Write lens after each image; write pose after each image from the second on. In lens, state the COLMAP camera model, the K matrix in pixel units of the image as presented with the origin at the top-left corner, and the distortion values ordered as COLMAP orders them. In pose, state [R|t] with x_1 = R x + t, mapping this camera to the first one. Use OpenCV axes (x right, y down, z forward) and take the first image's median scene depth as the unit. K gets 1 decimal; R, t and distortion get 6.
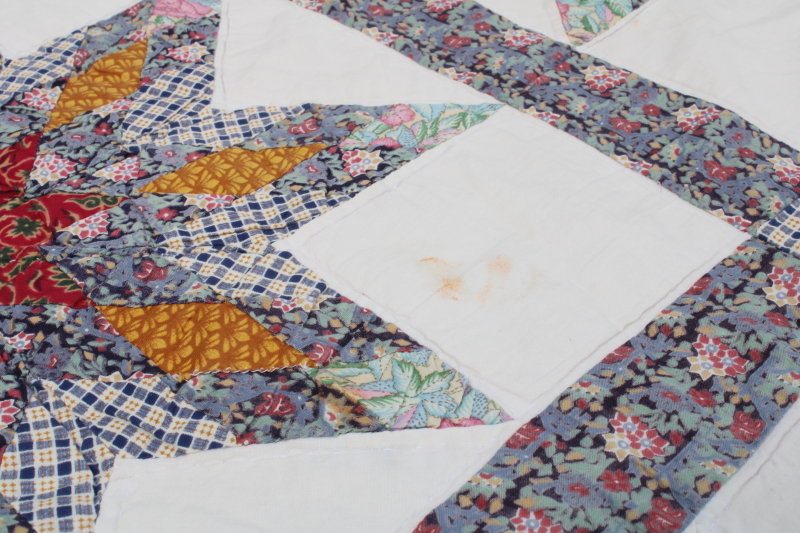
lens RADIAL K [[1137.4, 0, 400.5], [0, 1137.4, 265.2], [0, 0, 1]] dist [-0.077807, 0.000000]
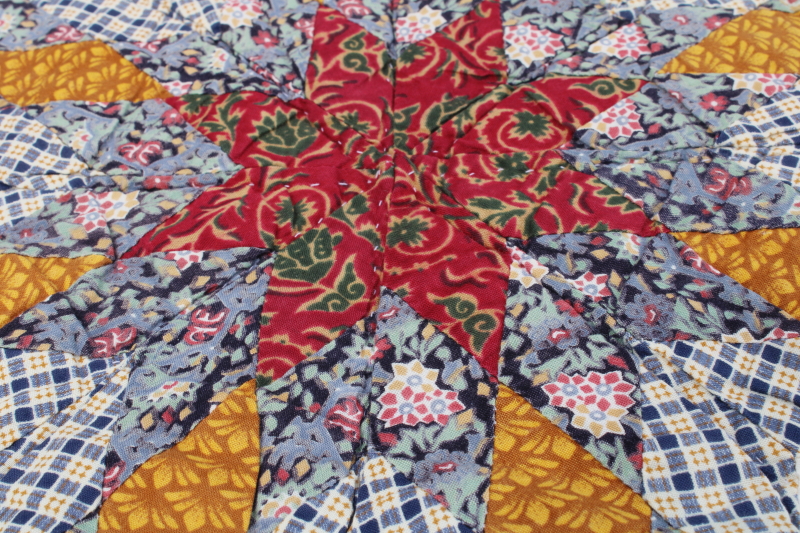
lens RADIAL K [[1137.4, 0, 399.3], [0, 1137.4, 268.5], [0, 0, 1]] dist [-0.077807, 0.000000]
pose [[0.990078, -0.012181, -0.139987, -0.330772], [0.032181, 0.989414, 0.141510, -0.051481], [0.136781, -0.144611, 0.979989, 0.217632]]
